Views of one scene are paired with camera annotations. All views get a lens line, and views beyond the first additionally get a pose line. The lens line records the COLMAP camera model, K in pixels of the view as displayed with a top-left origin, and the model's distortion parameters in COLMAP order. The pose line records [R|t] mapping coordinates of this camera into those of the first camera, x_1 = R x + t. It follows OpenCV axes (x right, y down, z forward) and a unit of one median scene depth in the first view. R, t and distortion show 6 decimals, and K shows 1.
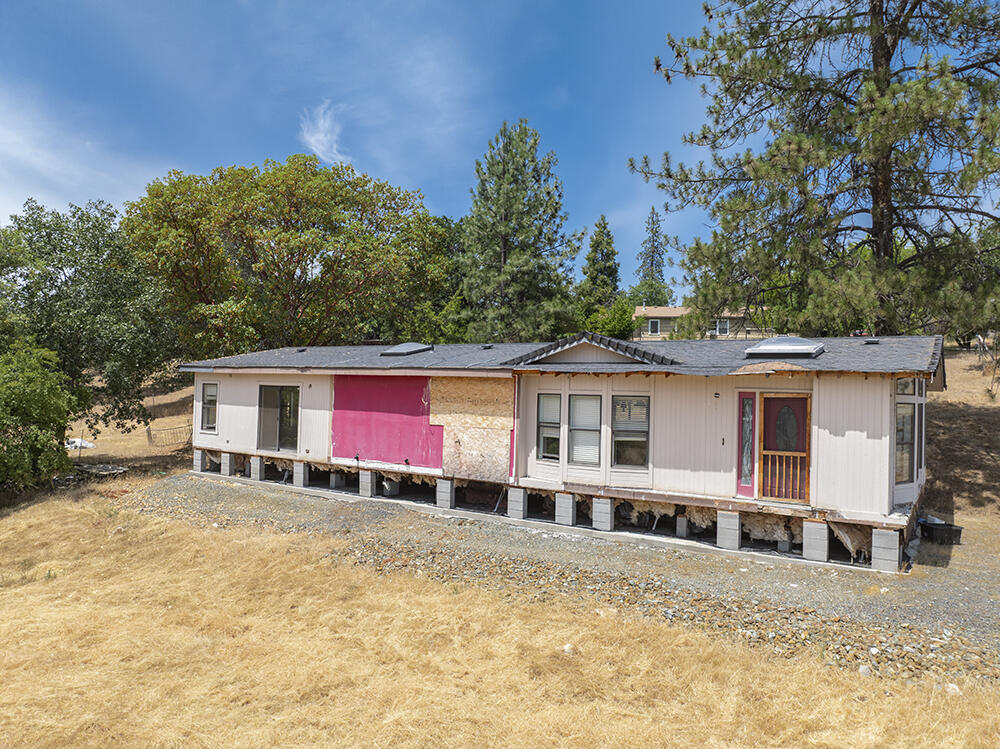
lens RADIAL K [[704.6, 0, 499.5], [0, 704.6, 372.7], [0, 0, 1]] dist [-0.042872, 0.013665]
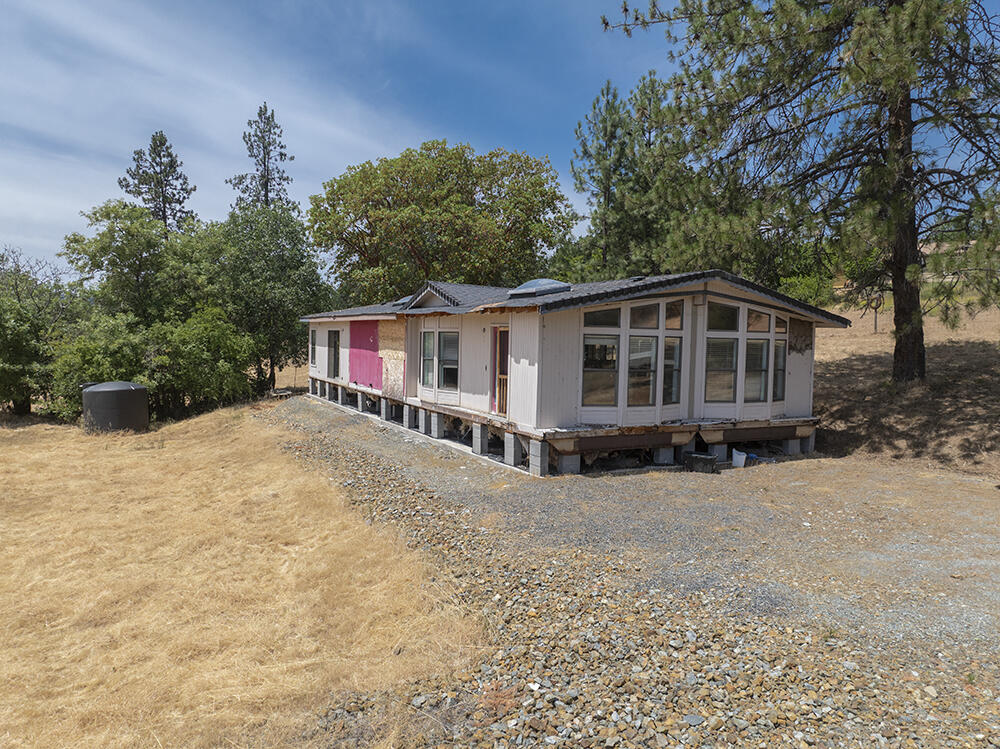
lens RADIAL K [[704.6, 0, 497.4], [0, 704.6, 374.7], [0, 0, 1]] dist [-0.042872, 0.013665]
pose [[0.877442, 0.018976, -0.479307, 0.743698], [0.013421, 0.997855, 0.064074, 0.025987], [0.479494, -0.062654, 0.875306, -0.049924]]
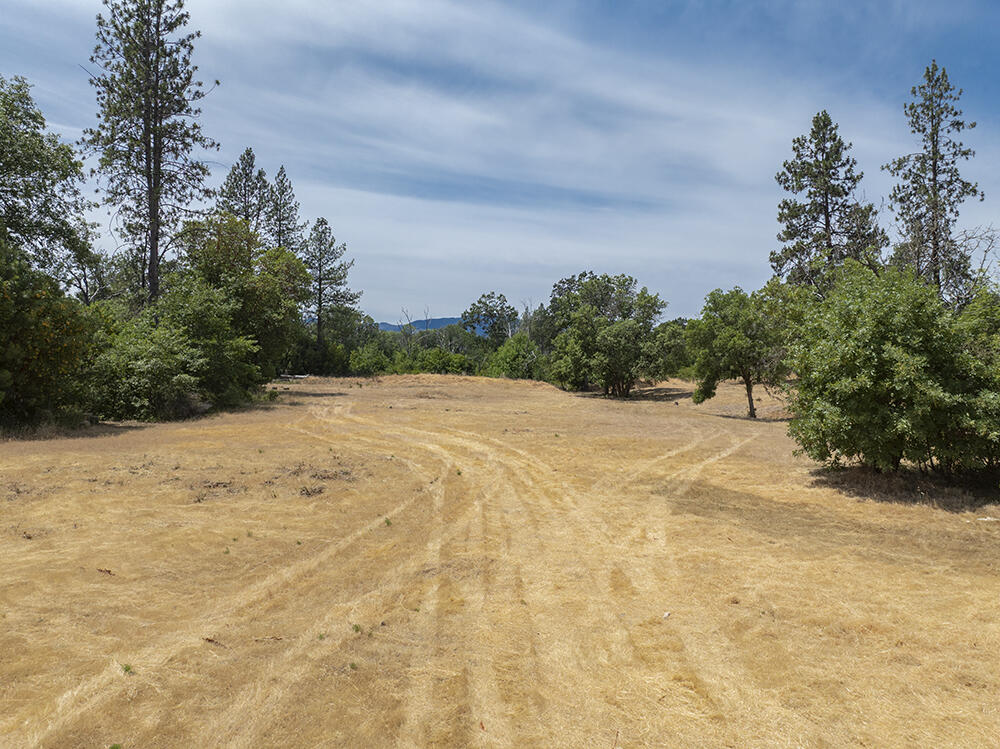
lens RADIAL K [[704.6, 0, 497.8], [0, 704.6, 374.7], [0, 0, 1]] dist [-0.042872, 0.013665]
pose [[0.359105, 0.005803, -0.933279, -0.557277], [0.015899, 0.999798, 0.012334, 0.047501], [0.933162, -0.019267, 0.358940, -0.042017]]
